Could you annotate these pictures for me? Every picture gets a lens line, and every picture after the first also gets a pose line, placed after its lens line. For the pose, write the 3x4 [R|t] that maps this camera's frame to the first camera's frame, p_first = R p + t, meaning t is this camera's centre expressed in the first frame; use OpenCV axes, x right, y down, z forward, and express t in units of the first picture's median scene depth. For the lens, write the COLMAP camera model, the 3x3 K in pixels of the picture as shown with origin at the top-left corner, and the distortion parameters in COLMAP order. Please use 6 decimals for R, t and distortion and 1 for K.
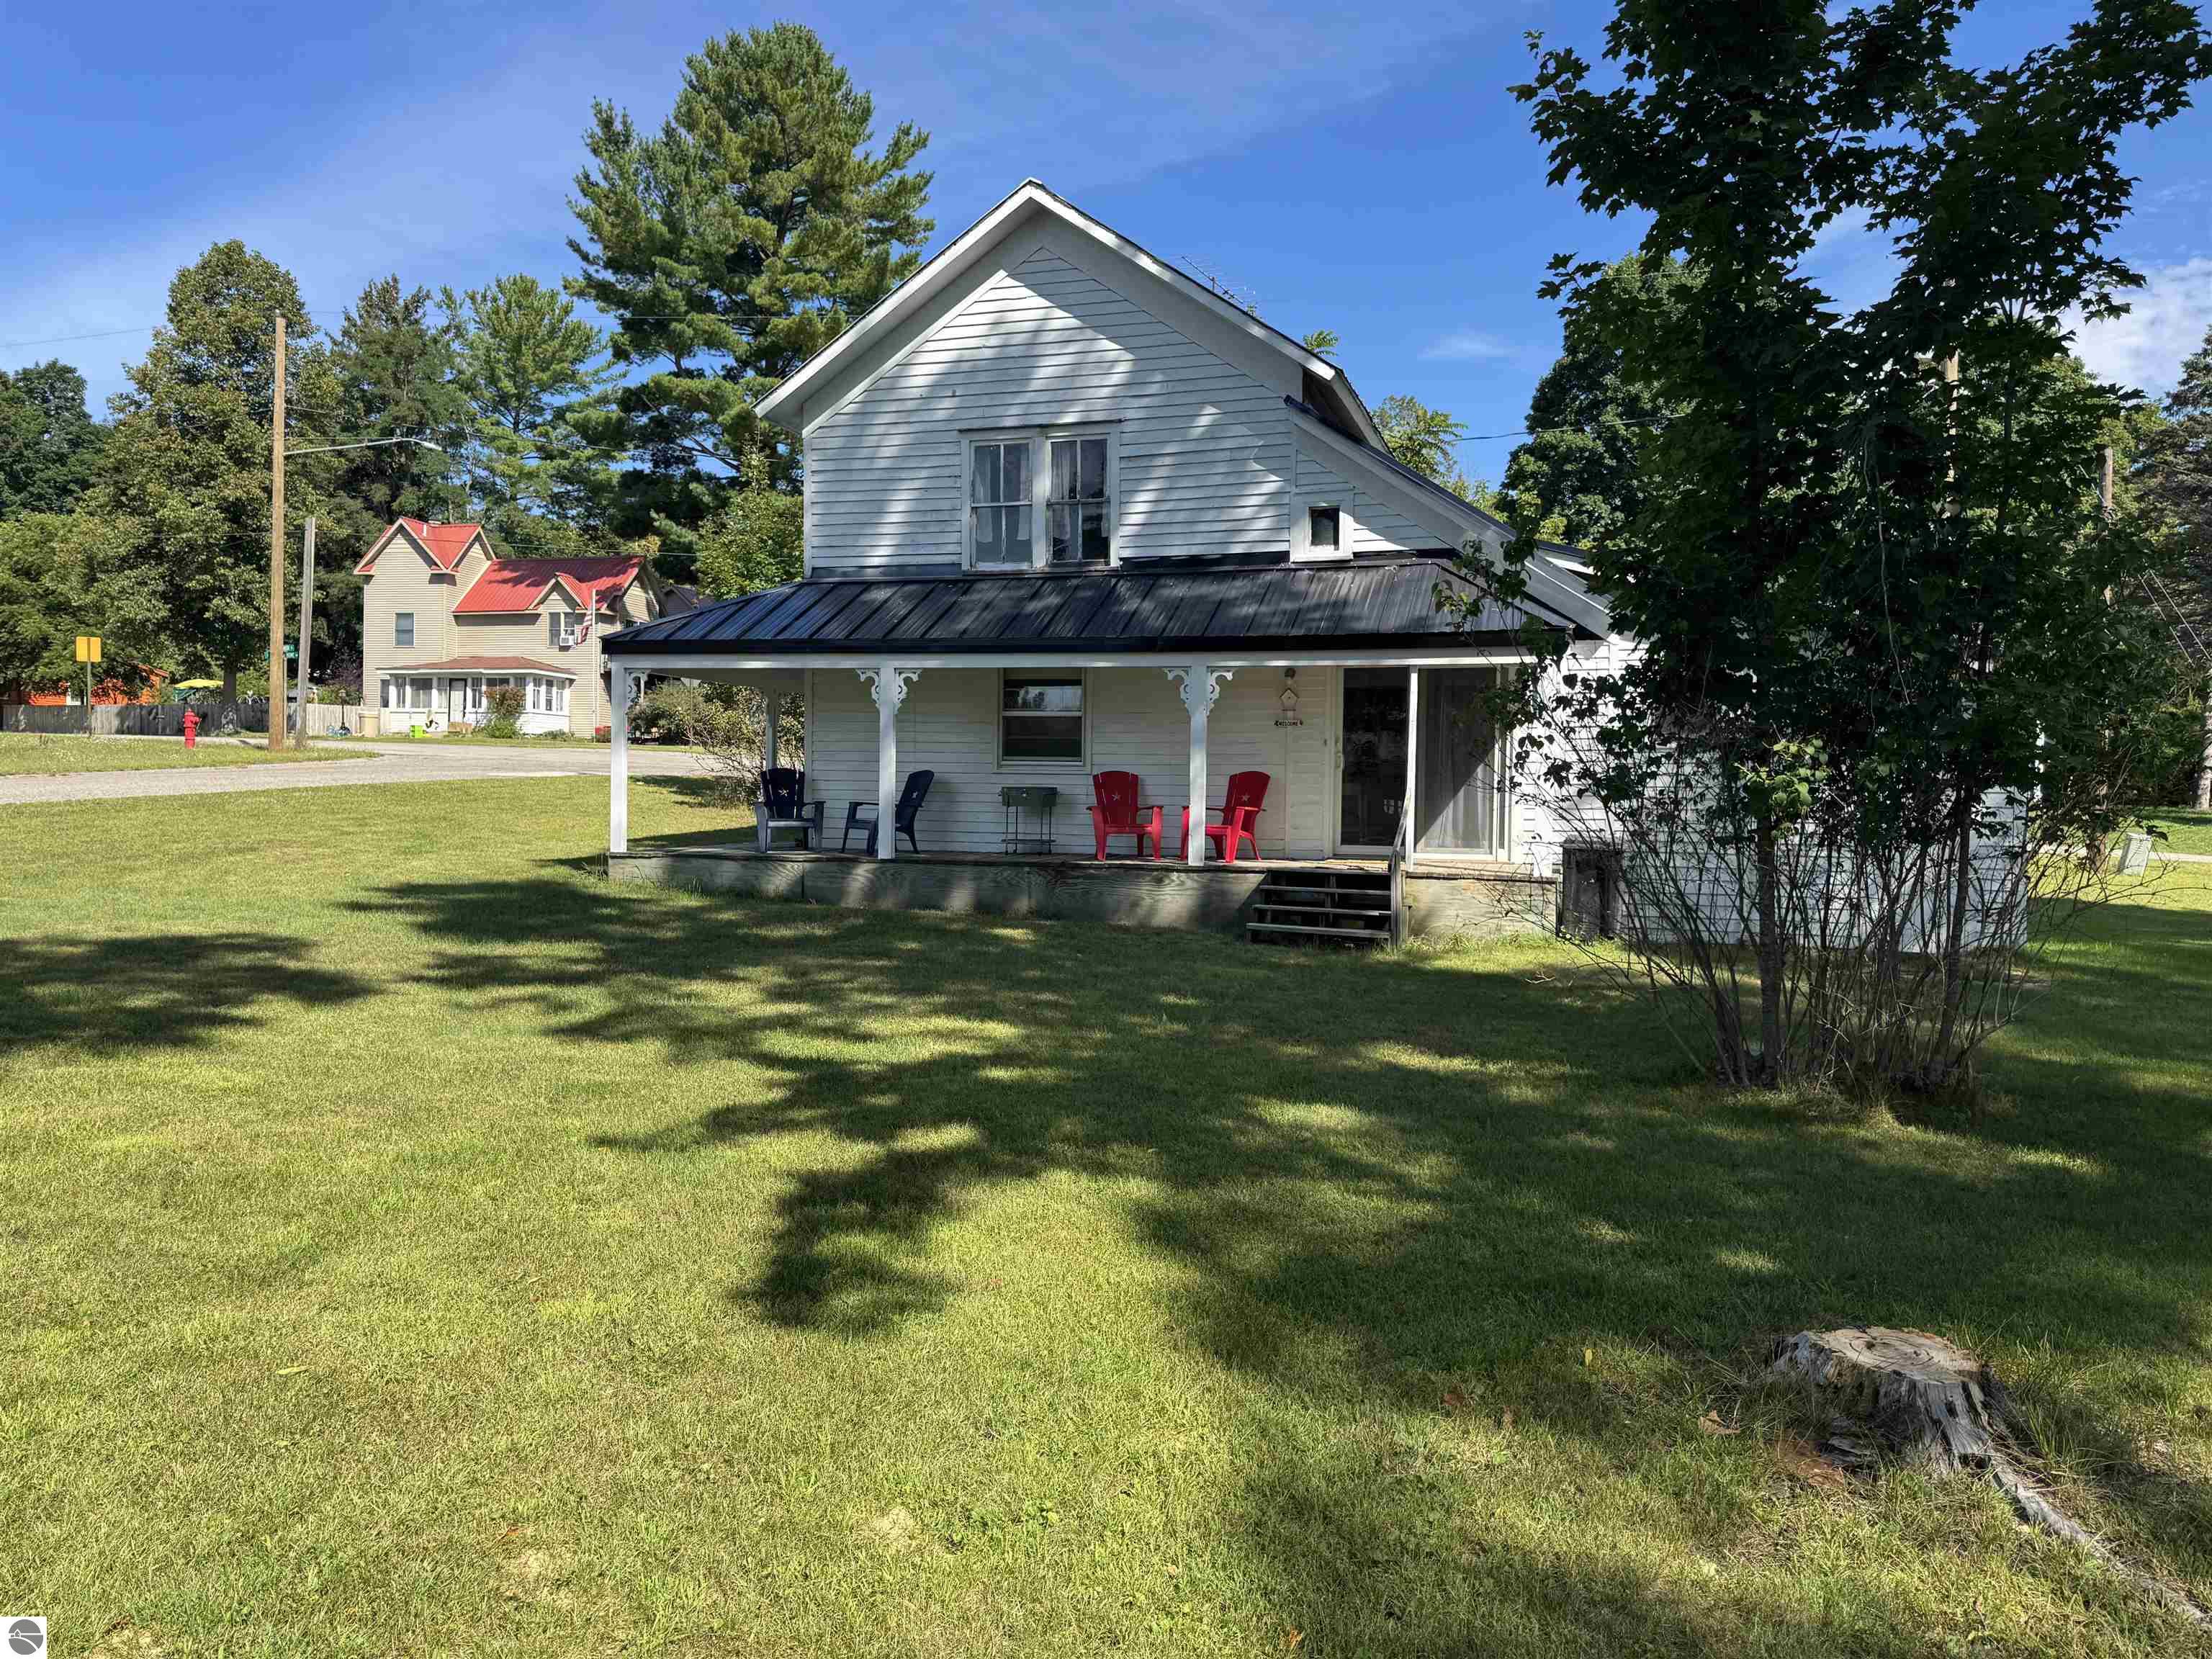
lens RADIAL K [[1635.9, 0, 1106.0], [0, 1635.9, 829.5], [0, 0, 1]] dist [0.036354, -0.000126]
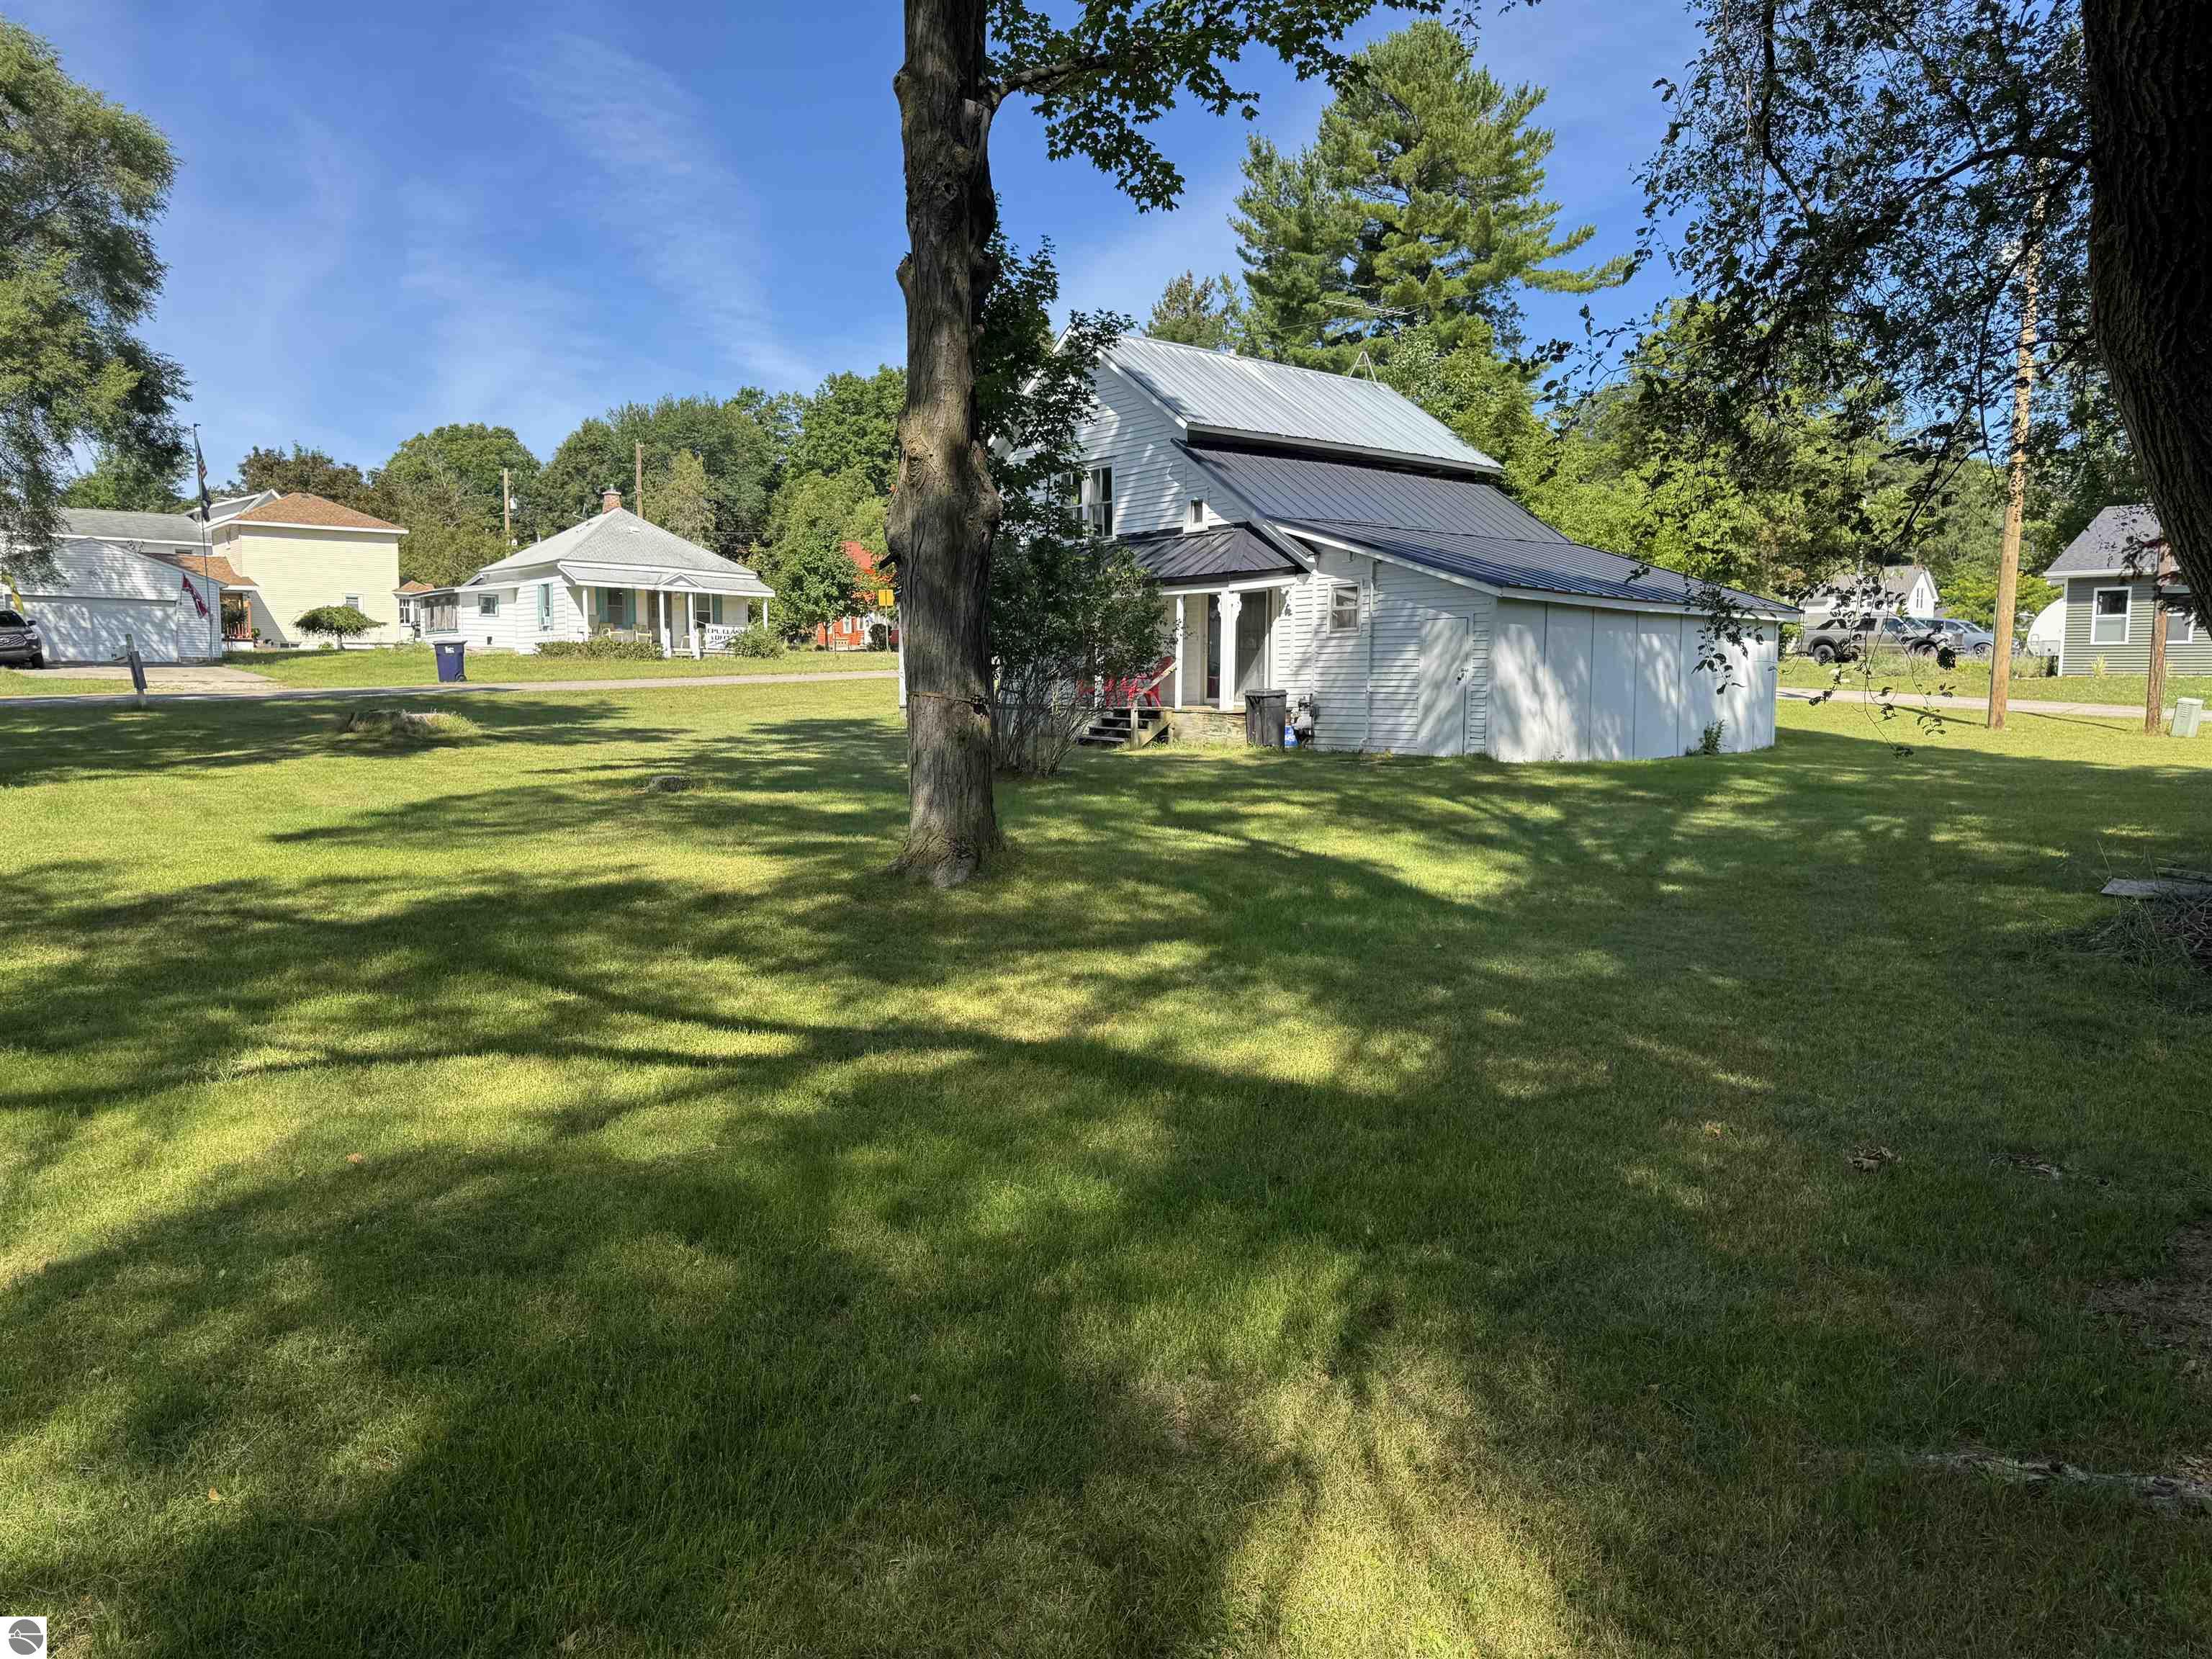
lens RADIAL K [[1635.9, 0, 1106.0], [0, 1635.9, 829.5], [0, 0, 1]] dist [0.036354, -0.000126]
pose [[0.856221, 0.025809, -0.515965, 0.898739], [0.003090, 0.998478, 0.055073, 0.050188], [0.516601, -0.048749, 0.854837, -0.506139]]
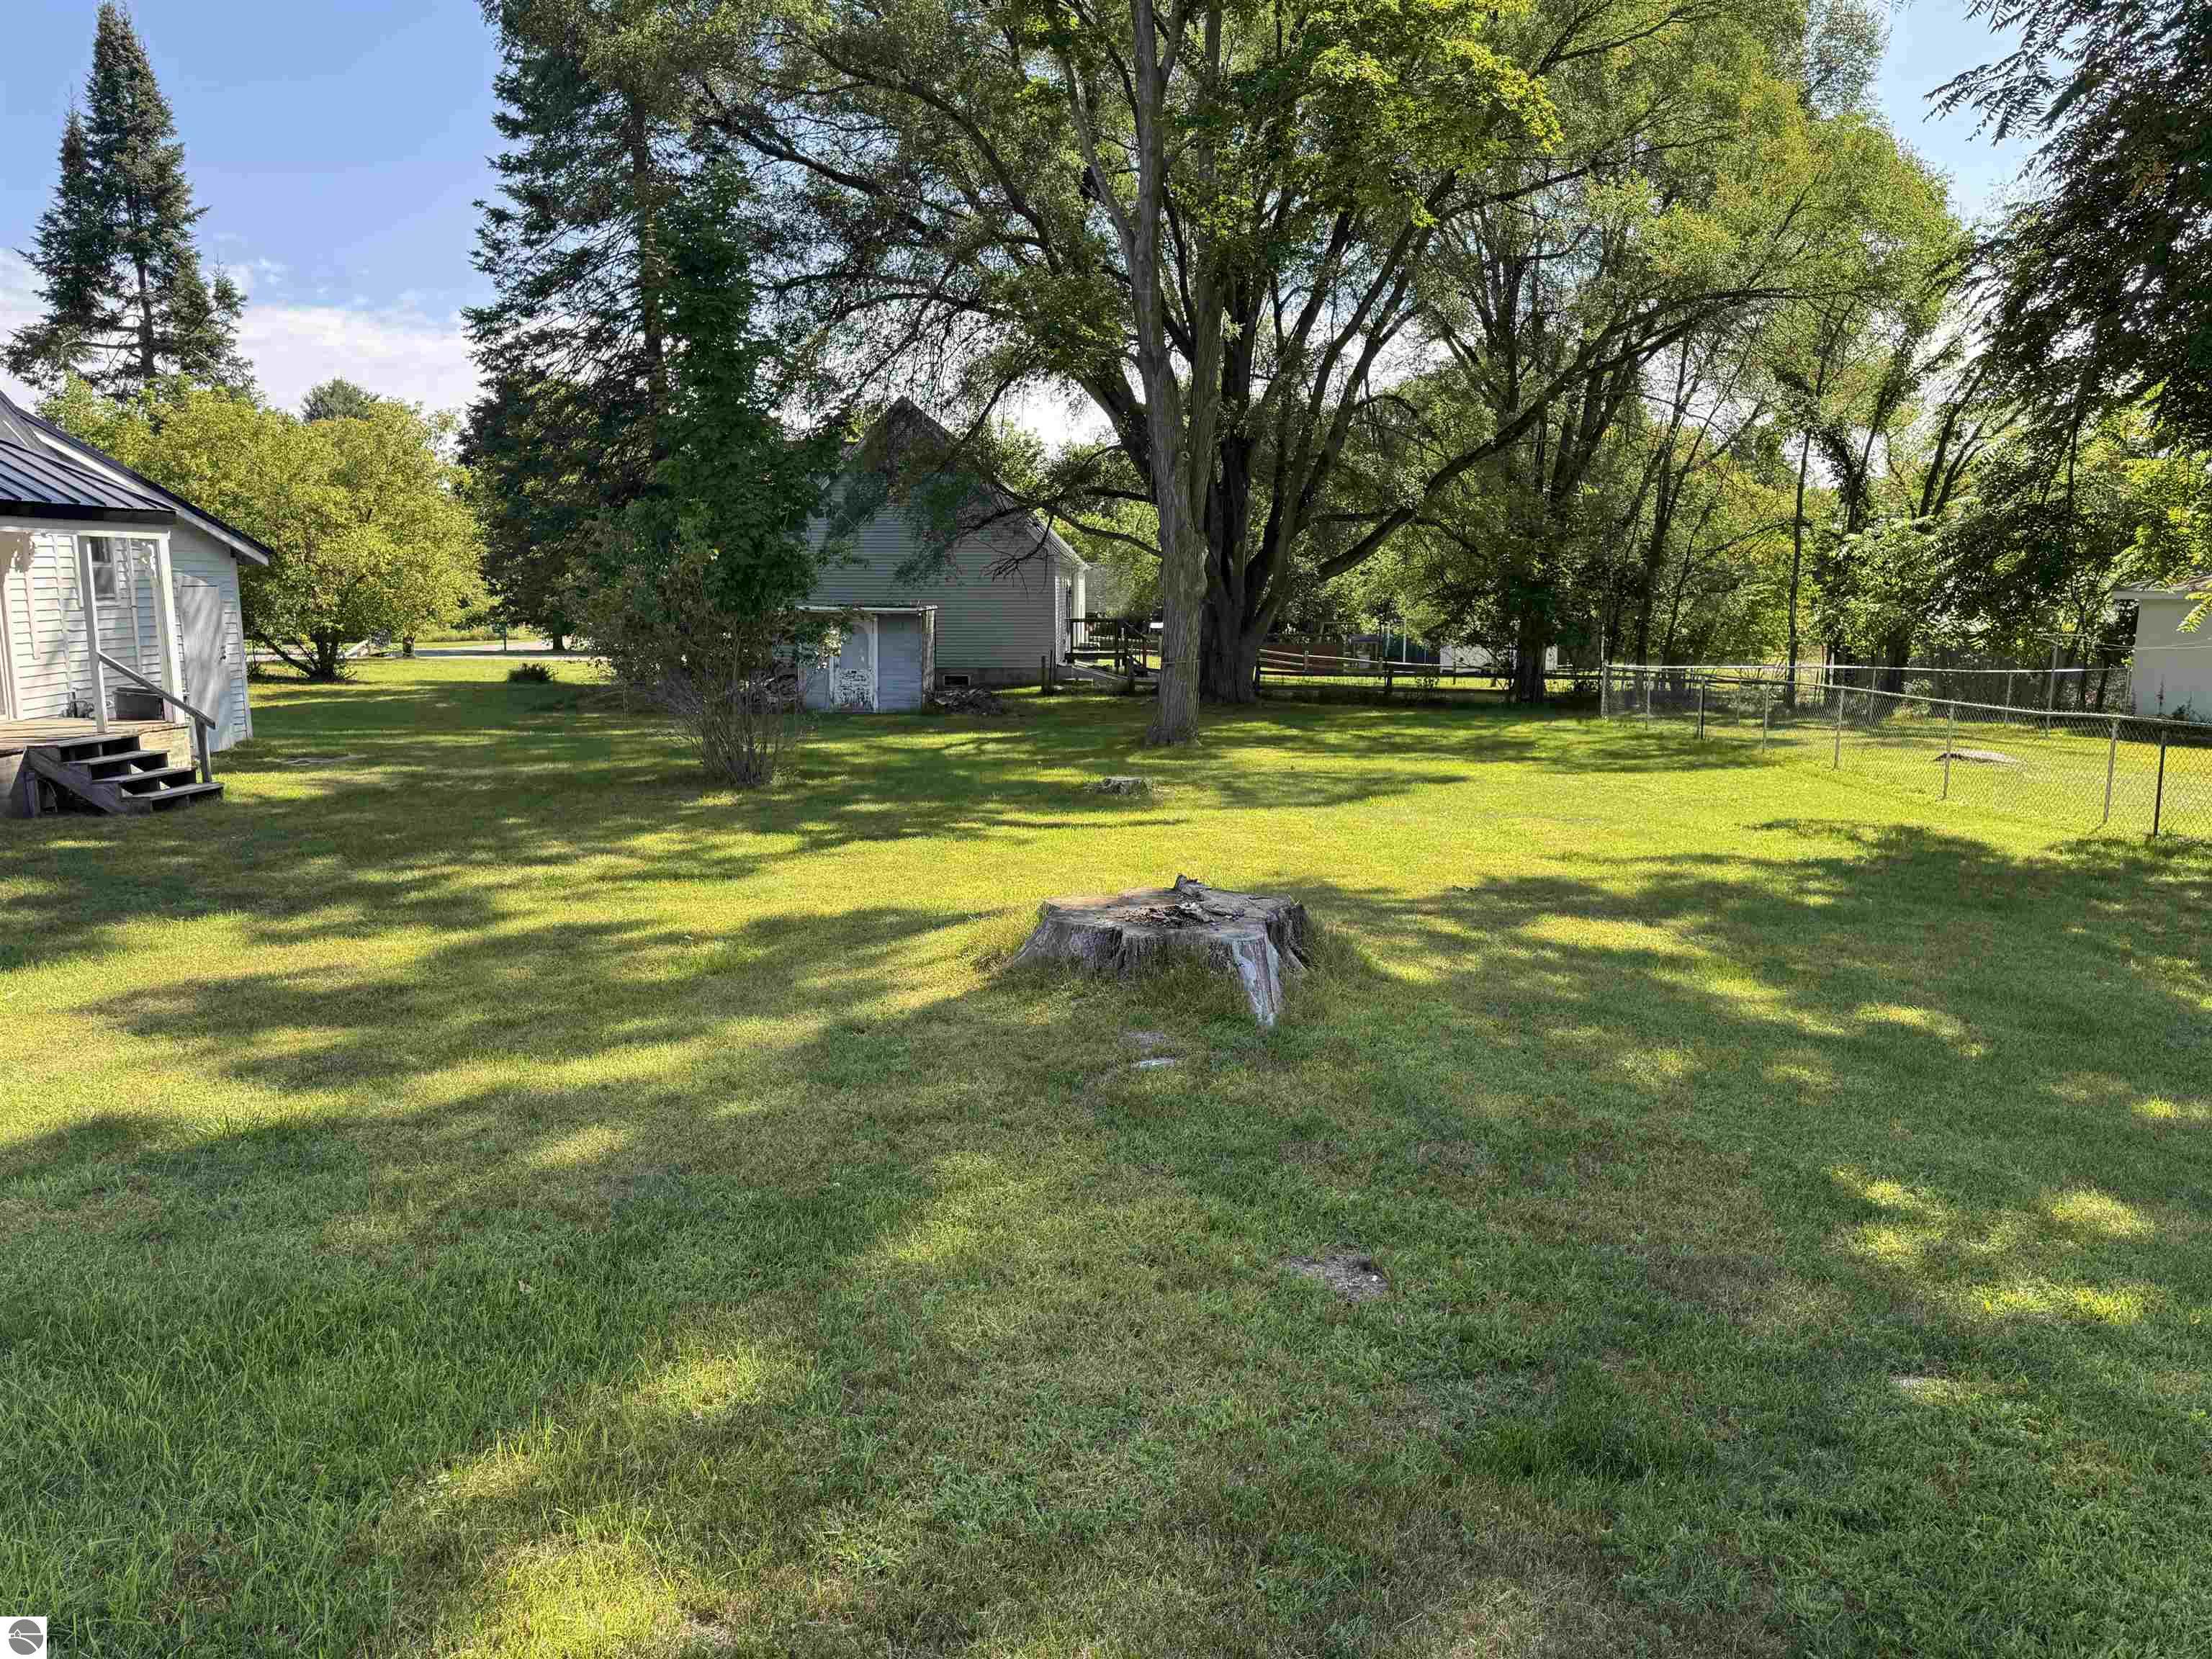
lens RADIAL K [[1635.9, 0, 1106.0], [0, 1635.9, 829.5], [0, 0, 1]] dist [0.036354, -0.000126]
pose [[-0.325777, -0.159867, 0.931833, -0.885234], [0.019431, 0.984260, 0.175655, -0.073776], [-0.945247, 0.075331, -0.317543, 0.601551]]
